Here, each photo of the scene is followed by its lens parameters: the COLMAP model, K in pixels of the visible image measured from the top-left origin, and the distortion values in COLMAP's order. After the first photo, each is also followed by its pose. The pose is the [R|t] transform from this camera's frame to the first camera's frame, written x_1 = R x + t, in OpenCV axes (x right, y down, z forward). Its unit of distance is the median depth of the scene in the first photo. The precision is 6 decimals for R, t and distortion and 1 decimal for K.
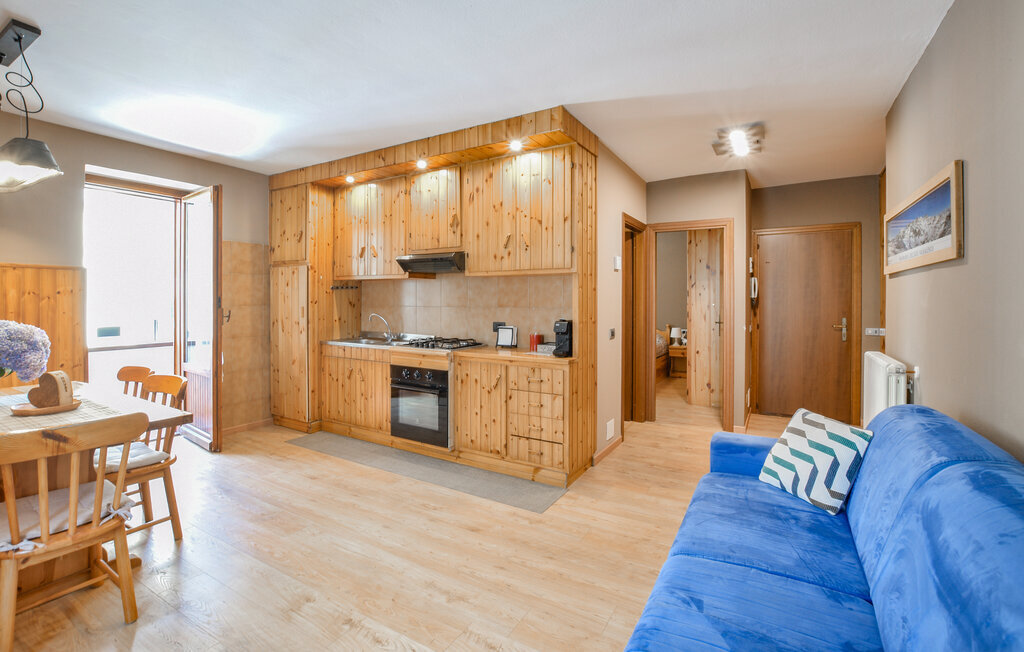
lens RADIAL K [[456.3, 0, 509.7], [0, 456.3, 301.8], [0, 0, 1]] dist [-0.031292, 0.004982]
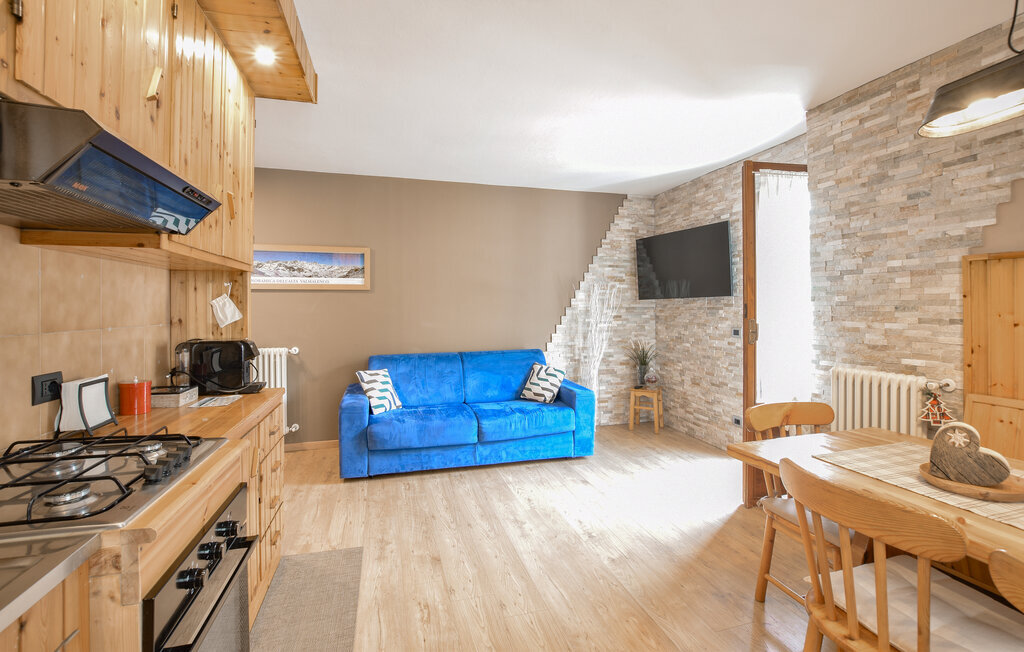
lens RADIAL K [[456.6, 0, 513.1], [0, 456.6, 306.3], [0, 0, 1]] dist [-0.031888, 0.003753]
pose [[-0.728145, 0.000949, 0.685423, -0.568805], [0.004599, 0.999983, 0.003500, -0.008825], [-0.685408, 0.005701, -0.728137, 1.080821]]
